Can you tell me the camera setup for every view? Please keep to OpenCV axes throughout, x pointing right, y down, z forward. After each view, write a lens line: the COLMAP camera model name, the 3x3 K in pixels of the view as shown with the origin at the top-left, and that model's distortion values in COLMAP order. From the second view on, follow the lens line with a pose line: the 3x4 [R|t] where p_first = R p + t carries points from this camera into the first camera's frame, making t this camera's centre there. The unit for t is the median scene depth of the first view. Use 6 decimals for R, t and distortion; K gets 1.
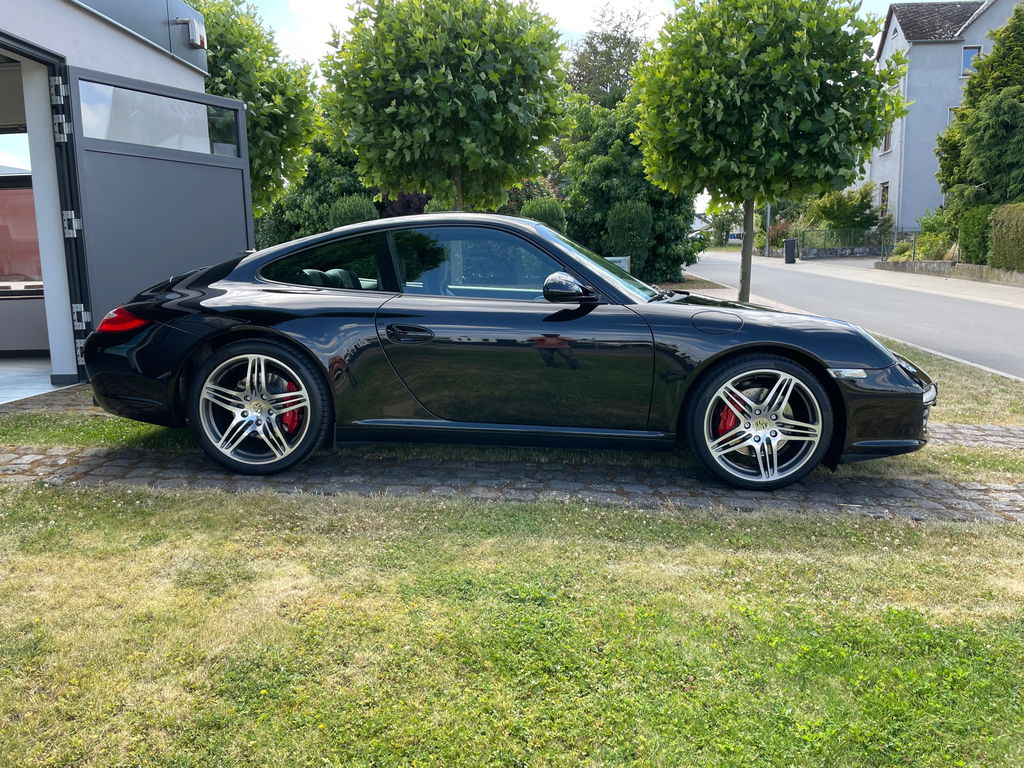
lens RADIAL K [[765.8, 0, 512.0], [0, 765.8, 383.4], [0, 0, 1]] dist [0.033925, -0.052234]
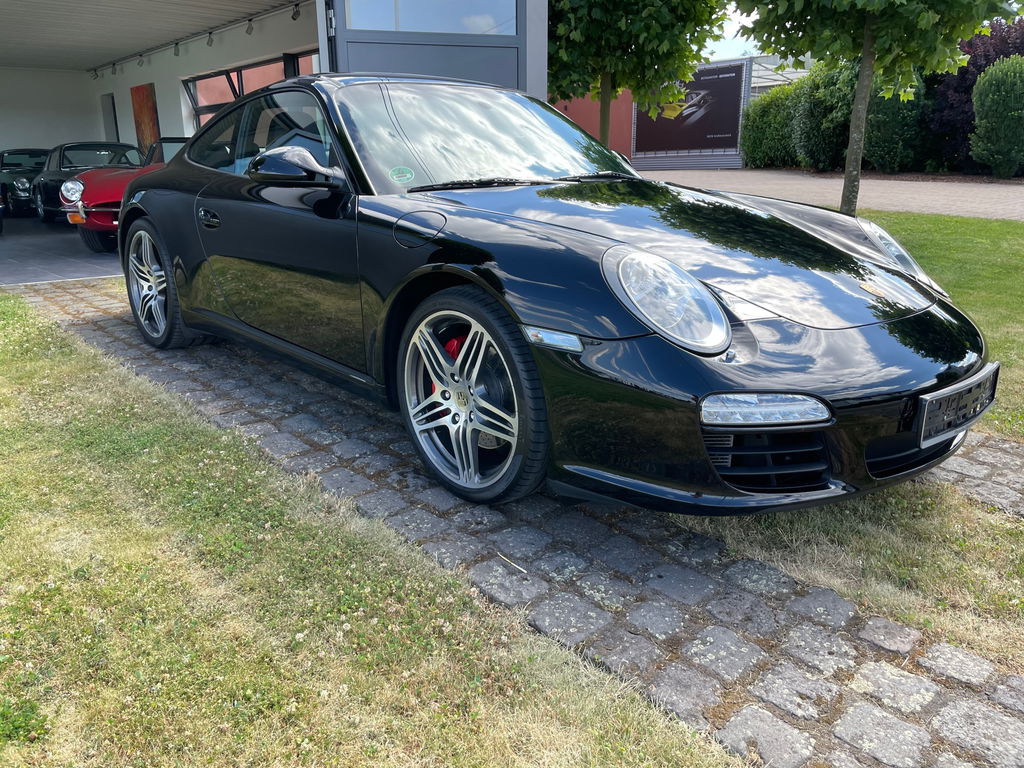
lens RADIAL K [[765.8, 0, 511.9], [0, 765.8, 384.5], [0, 0, 1]] dist [0.033925, -0.052234]
pose [[0.721334, 0.198303, -0.663592, 0.775671], [-0.105850, 0.978442, 0.177331, -0.074147], [0.684451, -0.057674, 0.726774, 0.573870]]
